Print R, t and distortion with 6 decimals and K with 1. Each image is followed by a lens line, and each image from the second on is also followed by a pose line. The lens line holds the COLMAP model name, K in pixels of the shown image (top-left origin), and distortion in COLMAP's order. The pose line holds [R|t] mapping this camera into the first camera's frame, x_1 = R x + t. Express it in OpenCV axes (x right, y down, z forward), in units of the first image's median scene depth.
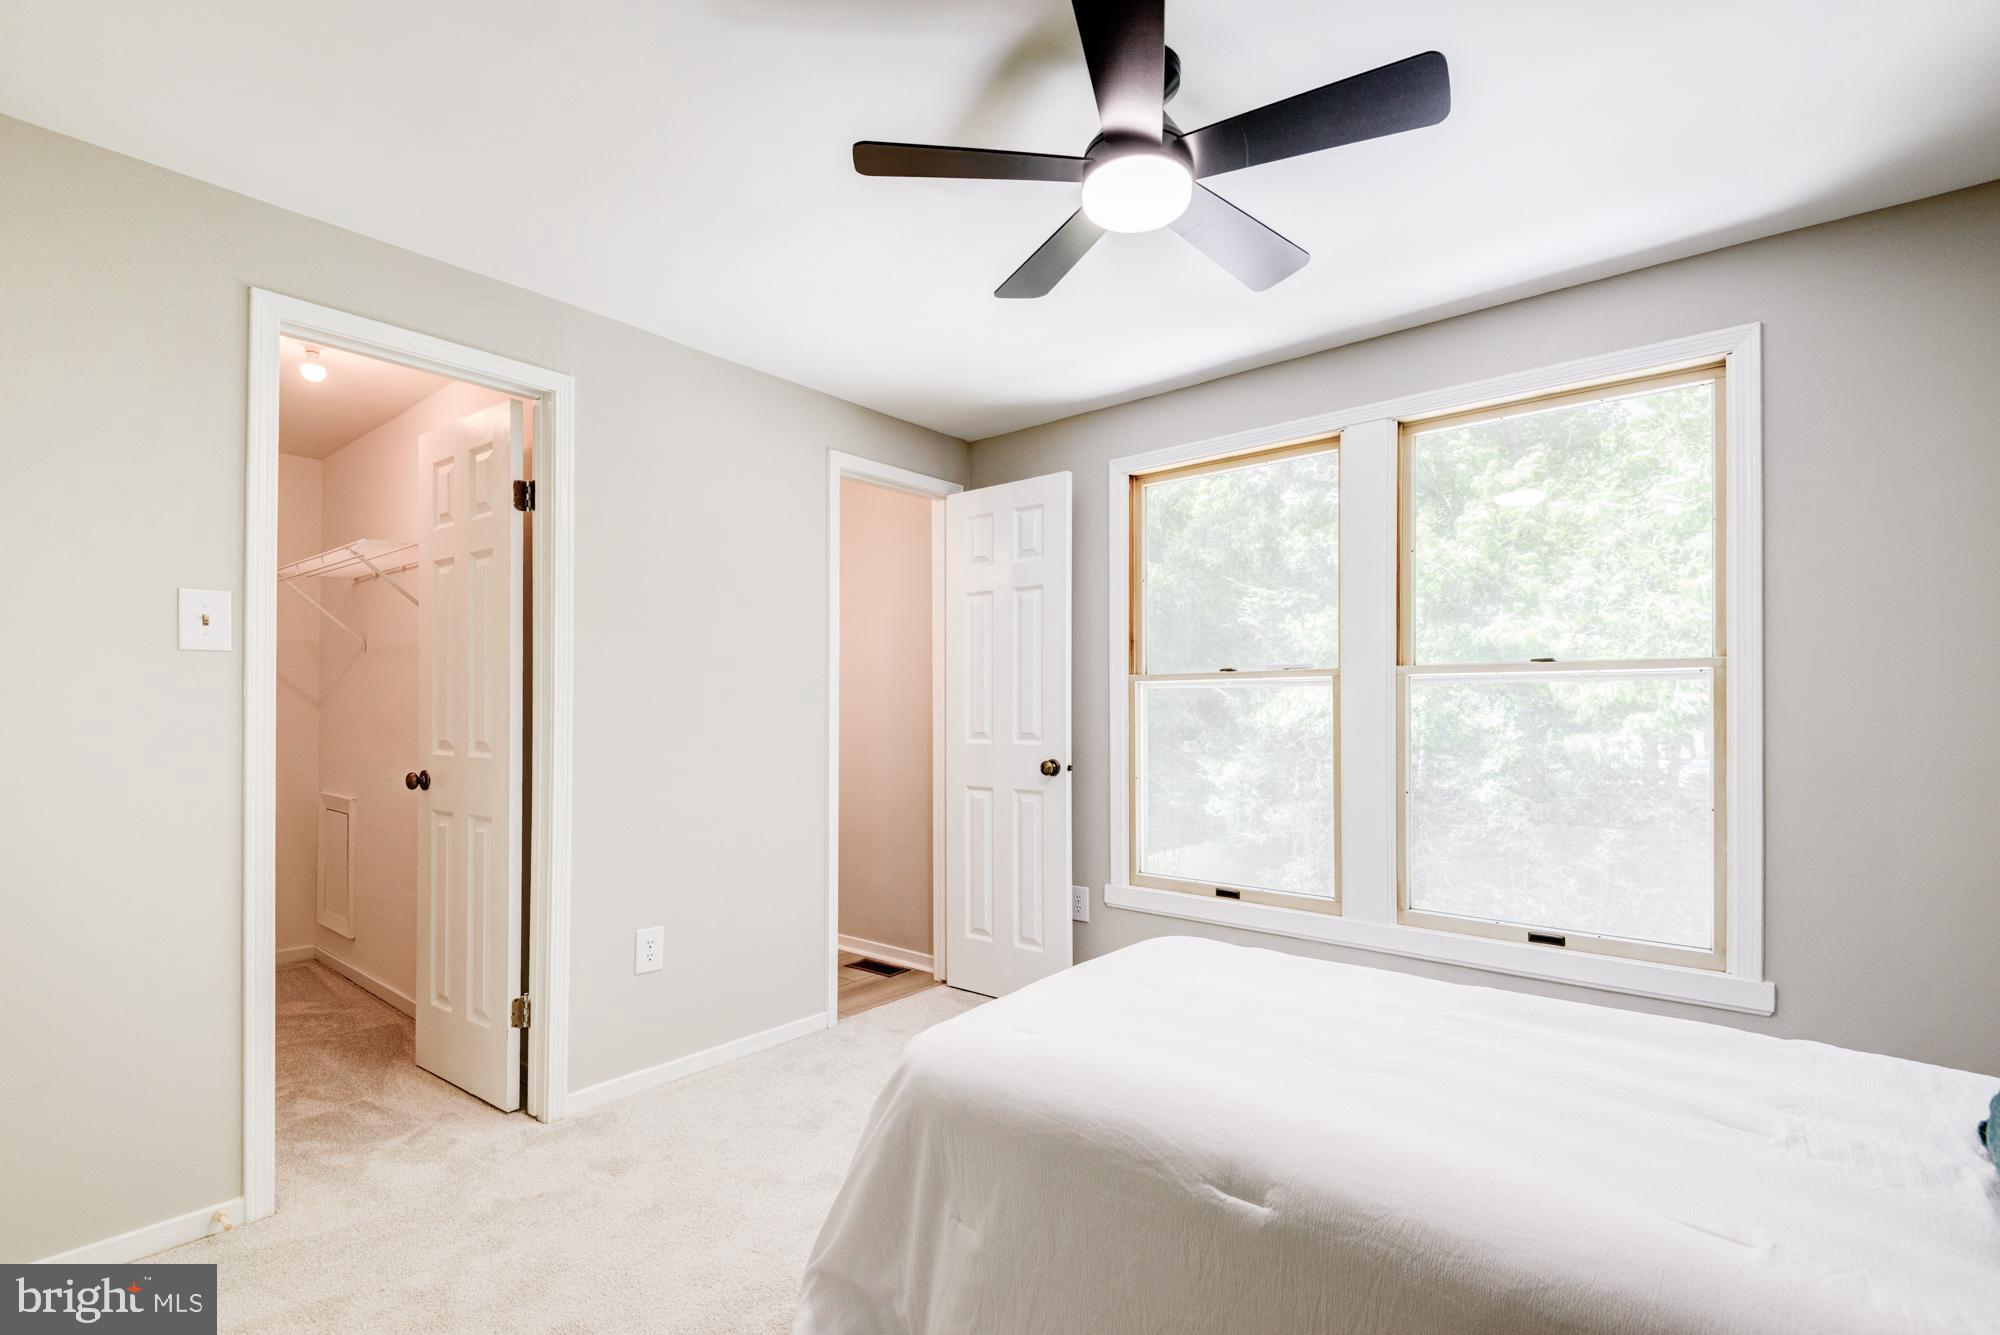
lens RADIAL K [[922.2, 0, 991.7], [0, 922.2, 701.6], [0, 0, 1]] dist [0.031038, -0.024956]
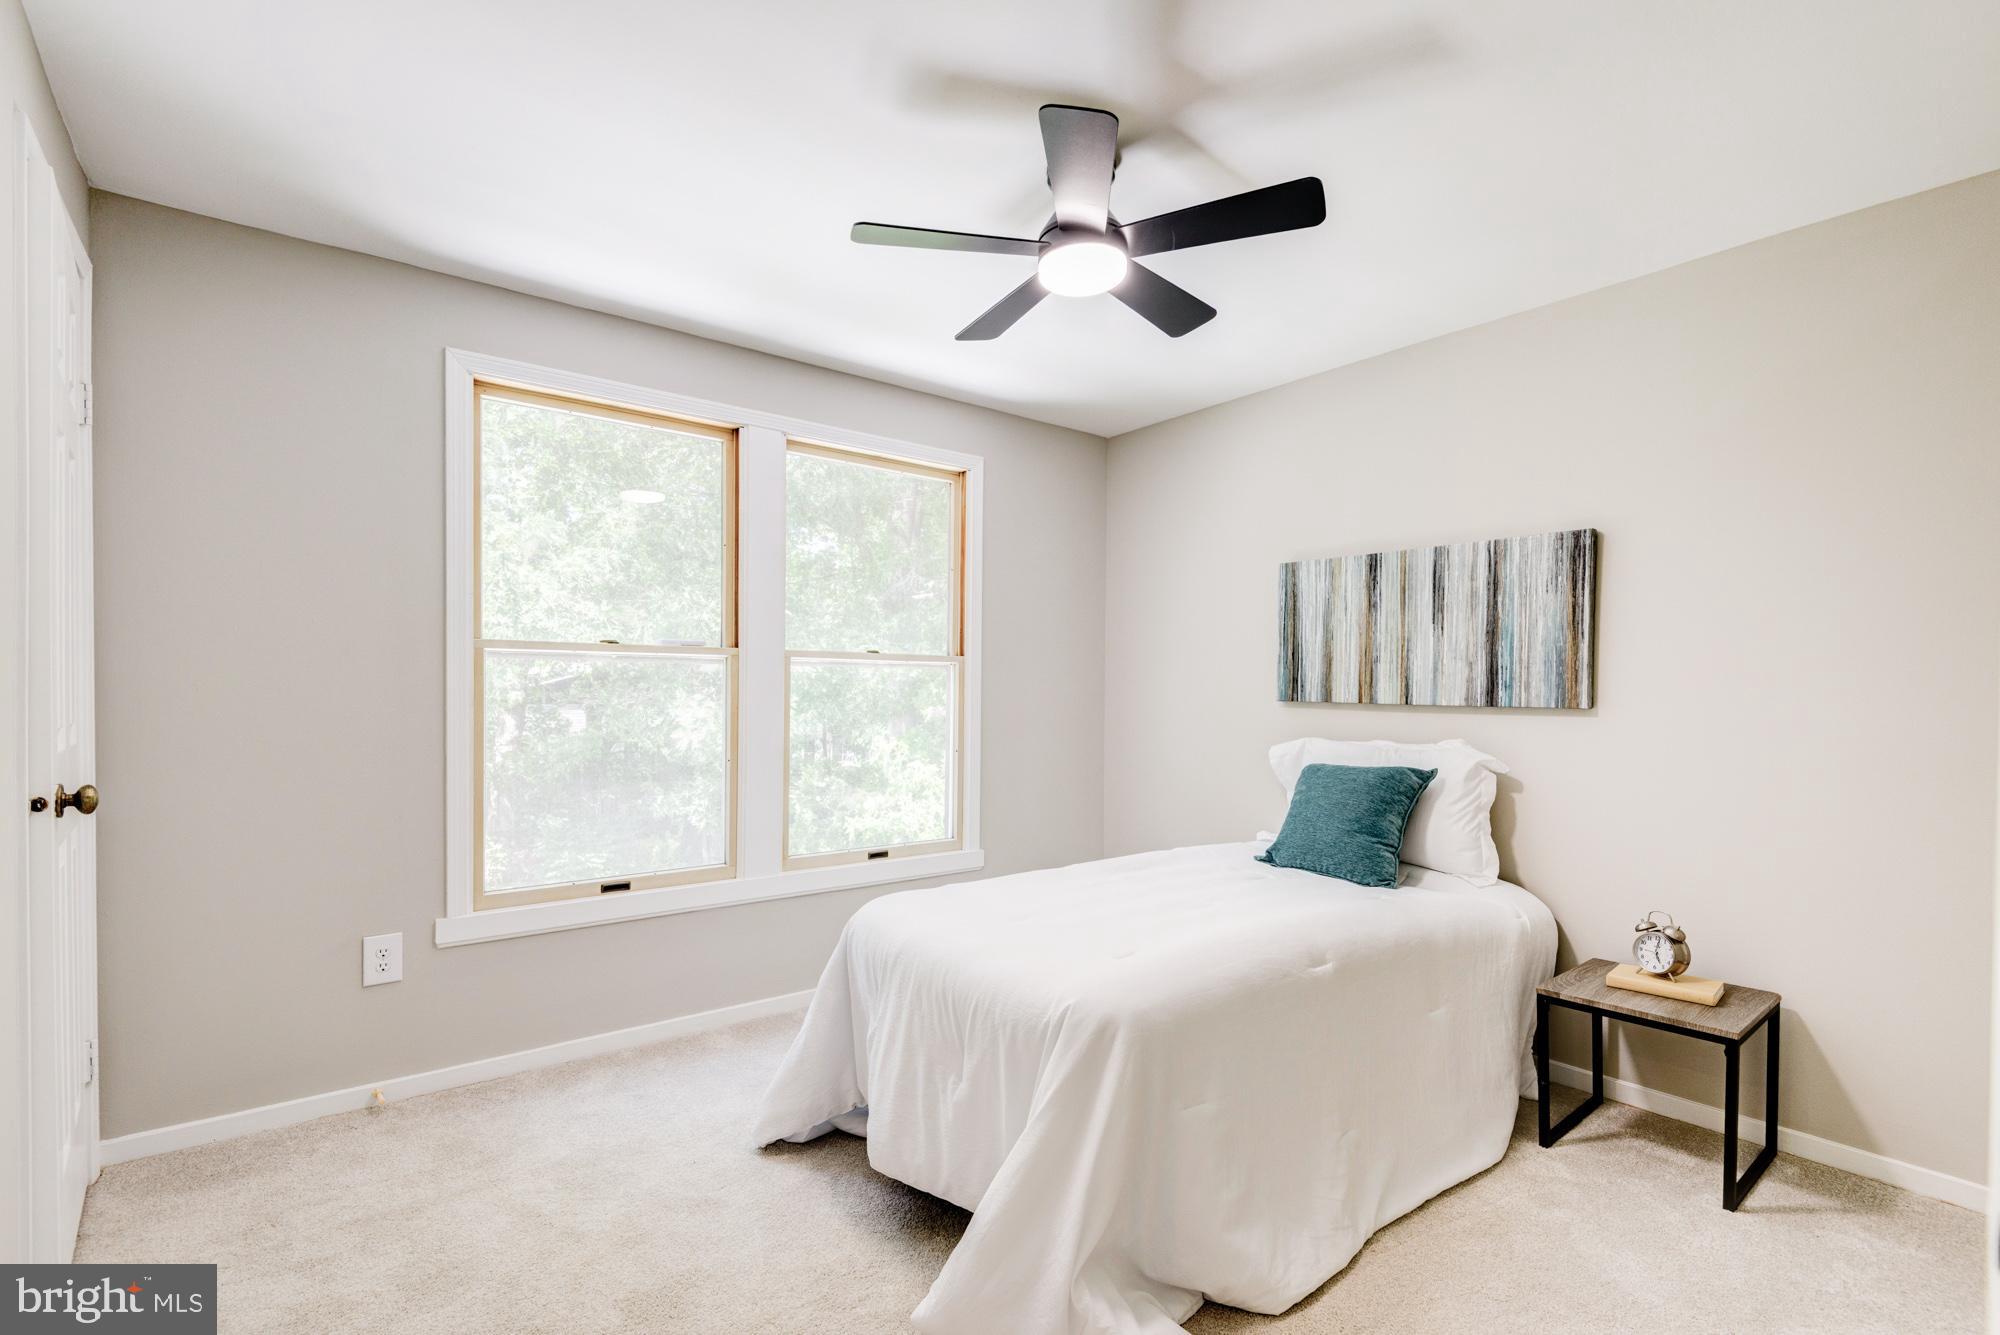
lens RADIAL K [[936.3, 0, 996.1], [0, 936.3, 699.0], [0, 0, 1]] dist [0.002886, -0.000329]
pose [[0.190657, -0.014873, 0.981544, -0.666176], [-0.019008, 0.999642, 0.018839, -0.003483], [-0.981473, -0.022249, 0.190306, 0.527587]]
